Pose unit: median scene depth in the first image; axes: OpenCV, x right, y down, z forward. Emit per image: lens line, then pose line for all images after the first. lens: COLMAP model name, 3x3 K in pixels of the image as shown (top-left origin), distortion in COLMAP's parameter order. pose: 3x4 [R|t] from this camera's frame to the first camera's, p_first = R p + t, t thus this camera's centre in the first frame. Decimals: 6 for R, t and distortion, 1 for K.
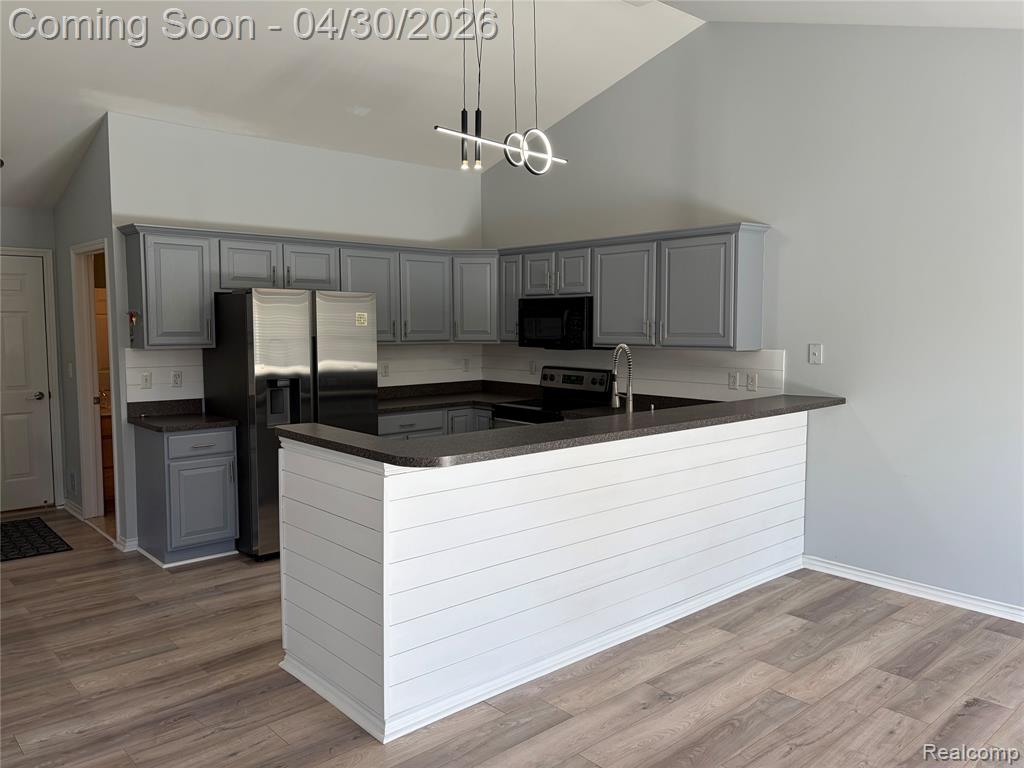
lens RADIAL K [[774.7, 0, 512.0], [0, 774.7, 384.0], [0, 0, 1]] dist [0.087967, -0.110683]
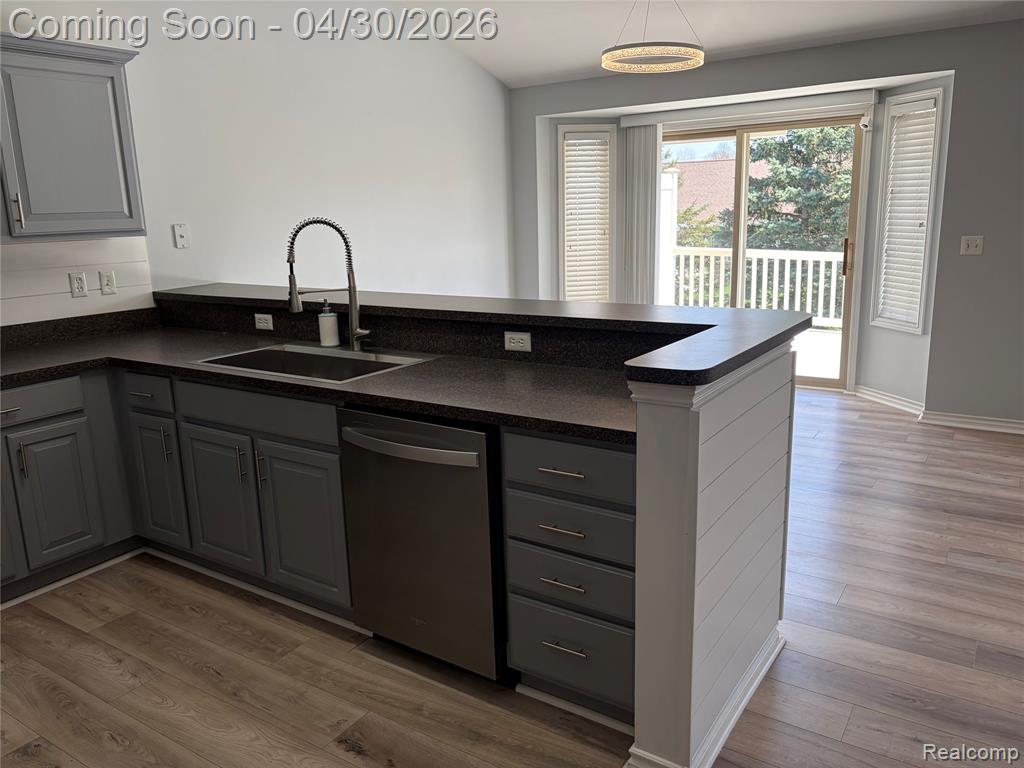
lens RADIAL K [[774.7, 0, 512.0], [0, 774.7, 384.0], [0, 0, 1]] dist [0.087967, -0.110683]
pose [[-0.243963, -0.210015, 0.946771, -0.542118], [0.105897, 0.964663, 0.241271, -0.052322], [-0.963985, 0.159122, -0.213102, 0.887692]]
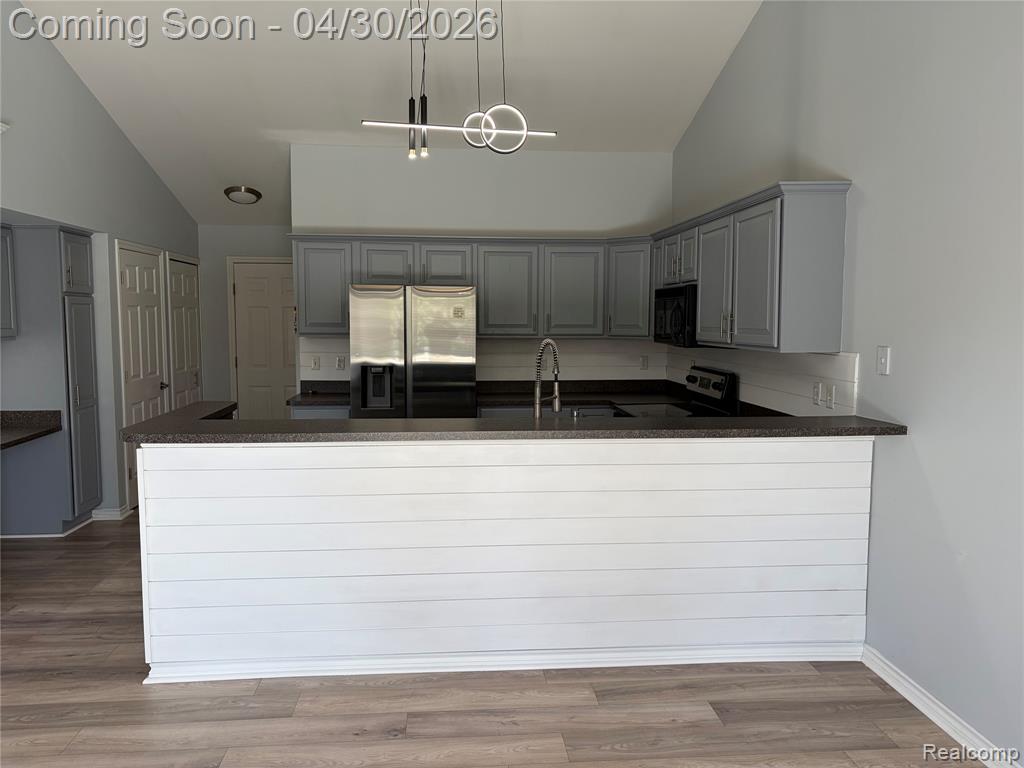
lens RADIAL K [[774.7, 0, 512.0], [0, 774.7, 384.0], [0, 0, 1]] dist [0.087967, -0.110683]
pose [[0.795076, 0.054582, -0.604049, 0.563841], [-0.052503, 0.998398, 0.021110, -0.015072], [0.604233, 0.014930, 0.796668, 0.250748]]
